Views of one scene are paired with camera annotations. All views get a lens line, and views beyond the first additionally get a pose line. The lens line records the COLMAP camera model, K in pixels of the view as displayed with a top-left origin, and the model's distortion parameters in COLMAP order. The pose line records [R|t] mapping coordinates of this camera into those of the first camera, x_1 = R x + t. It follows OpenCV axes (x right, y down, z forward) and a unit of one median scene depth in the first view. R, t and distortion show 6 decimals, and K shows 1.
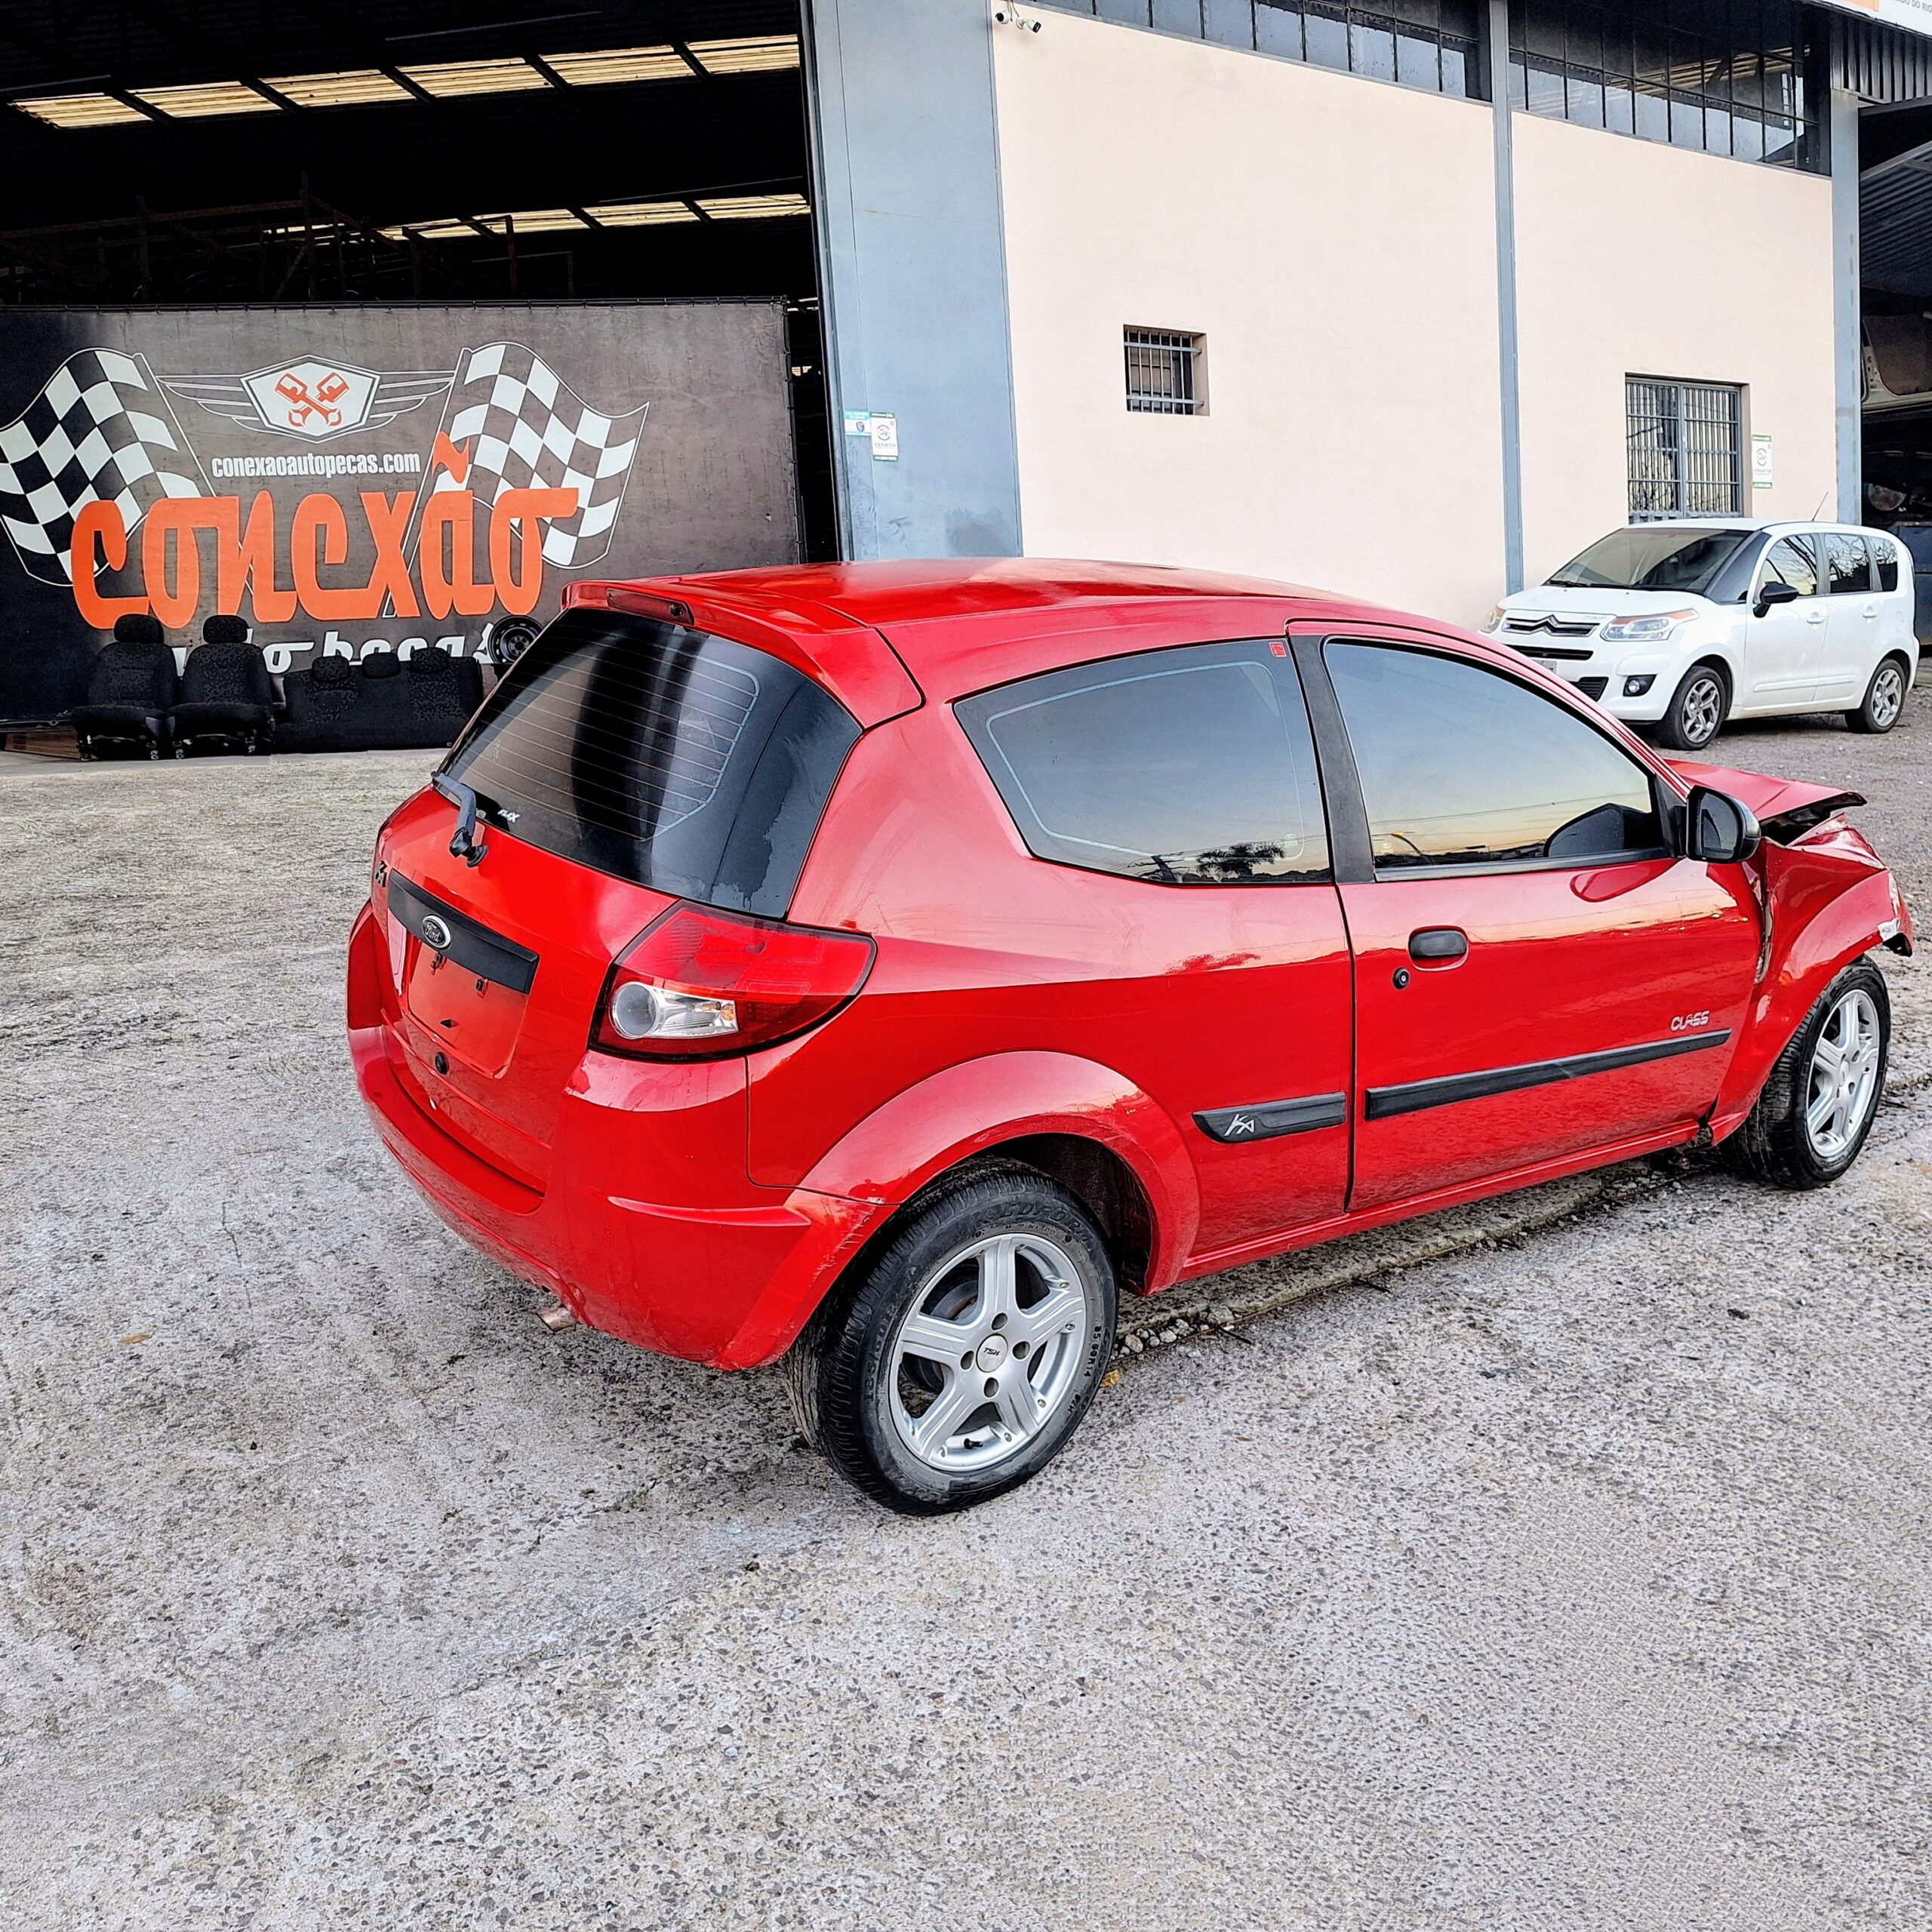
lens RADIAL K [[1883.4, 0, 966.0], [0, 1883.4, 966.0], [0, 0, 1]] dist [0.016857, -0.022029]
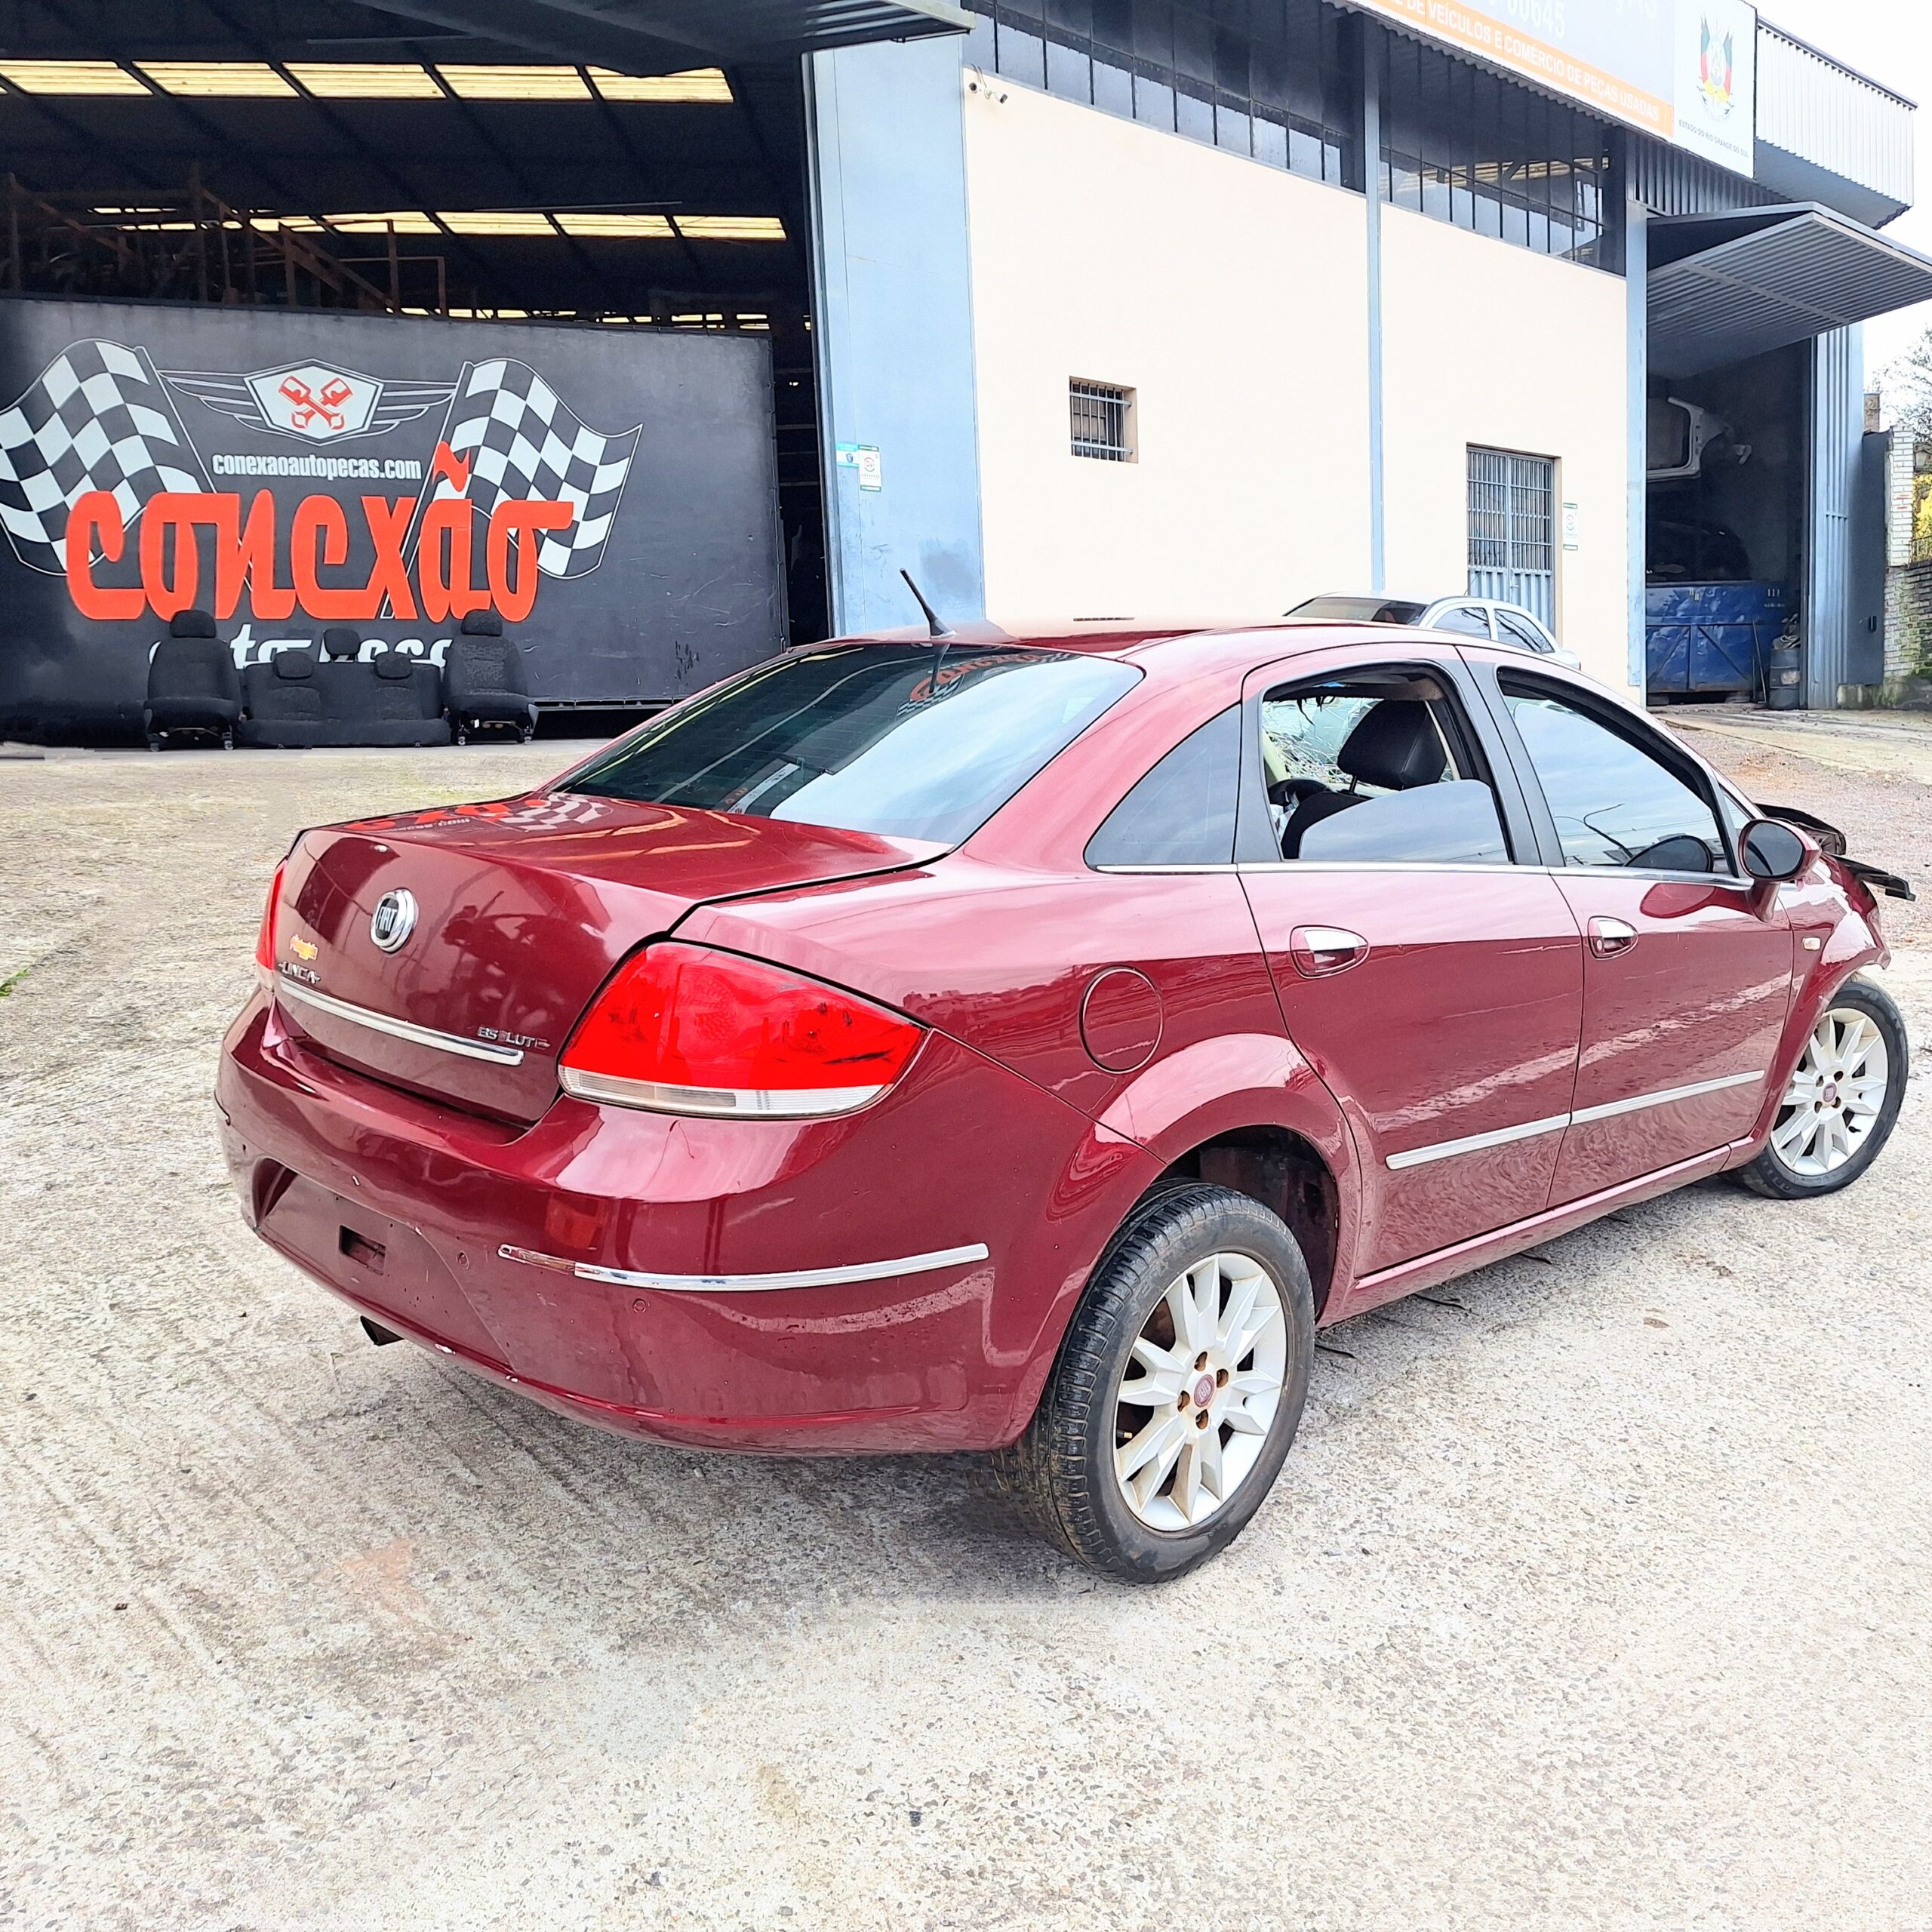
lens RADIAL K [[1872.2, 0, 1007.4], [0, 1872.2, 957.4], [0, 0, 1]] dist [0.065832, -0.106231]
pose [[0.984101, 0.006656, 0.177483, -0.153776], [-0.004071, 0.999880, -0.014926, 0.012533], [-0.177561, 0.013967, 0.984011, -0.063205]]
